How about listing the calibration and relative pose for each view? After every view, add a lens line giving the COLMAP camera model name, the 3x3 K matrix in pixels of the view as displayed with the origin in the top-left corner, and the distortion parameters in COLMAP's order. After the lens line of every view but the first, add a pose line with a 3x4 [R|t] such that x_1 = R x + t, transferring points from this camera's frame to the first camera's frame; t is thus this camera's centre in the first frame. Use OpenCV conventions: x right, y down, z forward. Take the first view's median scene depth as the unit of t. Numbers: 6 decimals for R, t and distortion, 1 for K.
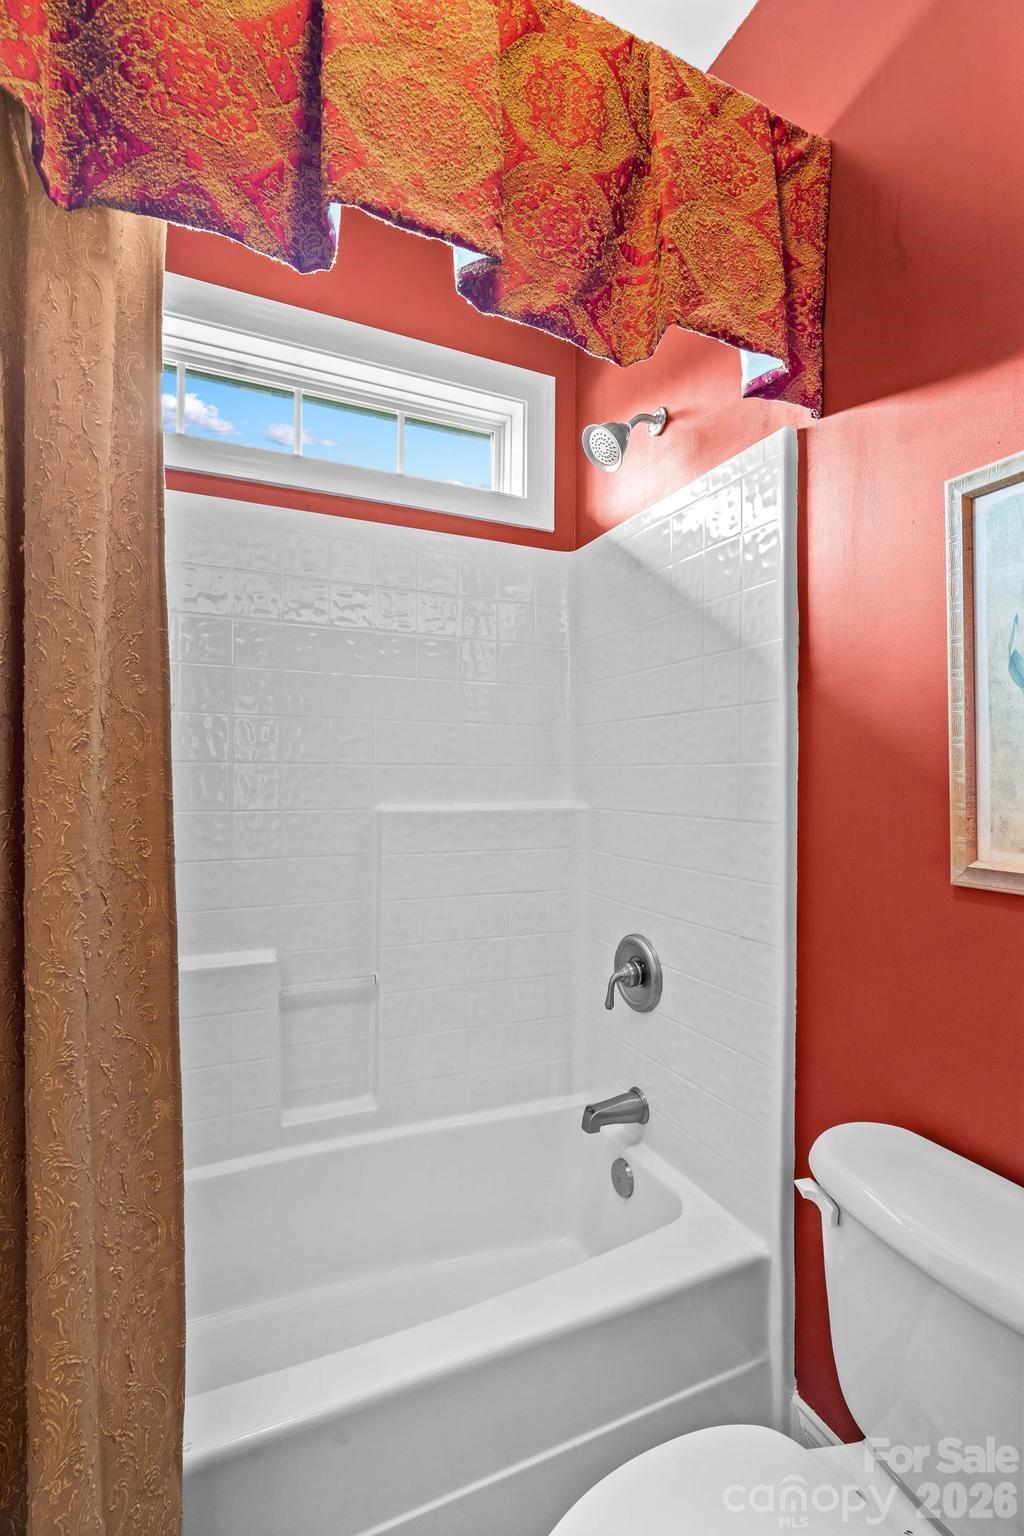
lens RADIAL K [[711.3, 0, 508.7], [0, 711.3, 772.1], [0, 0, 1]] dist [-0.018138, 0.007165]
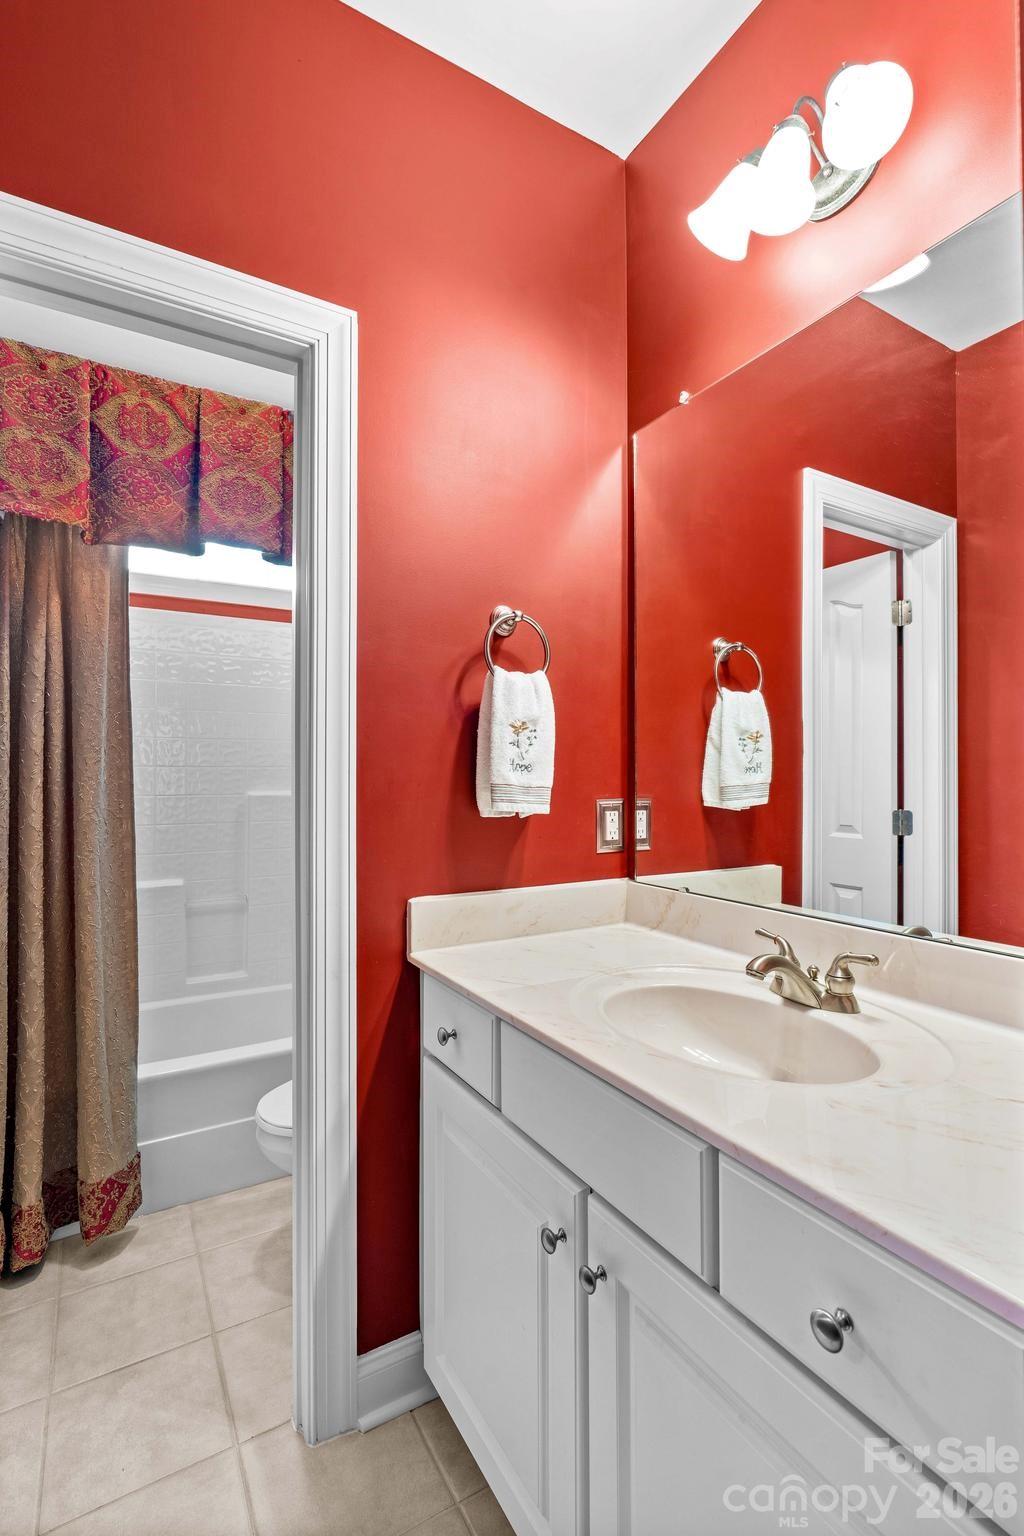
lens RADIAL K [[711.3, 0, 518.1], [0, 711.3, 766.6], [0, 0, 1]] dist [-0.018138, 0.007165]
pose [[0.993541, -0.002279, 0.113451, 0.536605], [0.003102, 0.999970, -0.007072, 0.002883], [-0.113431, 0.007378, 0.993518, -1.505024]]
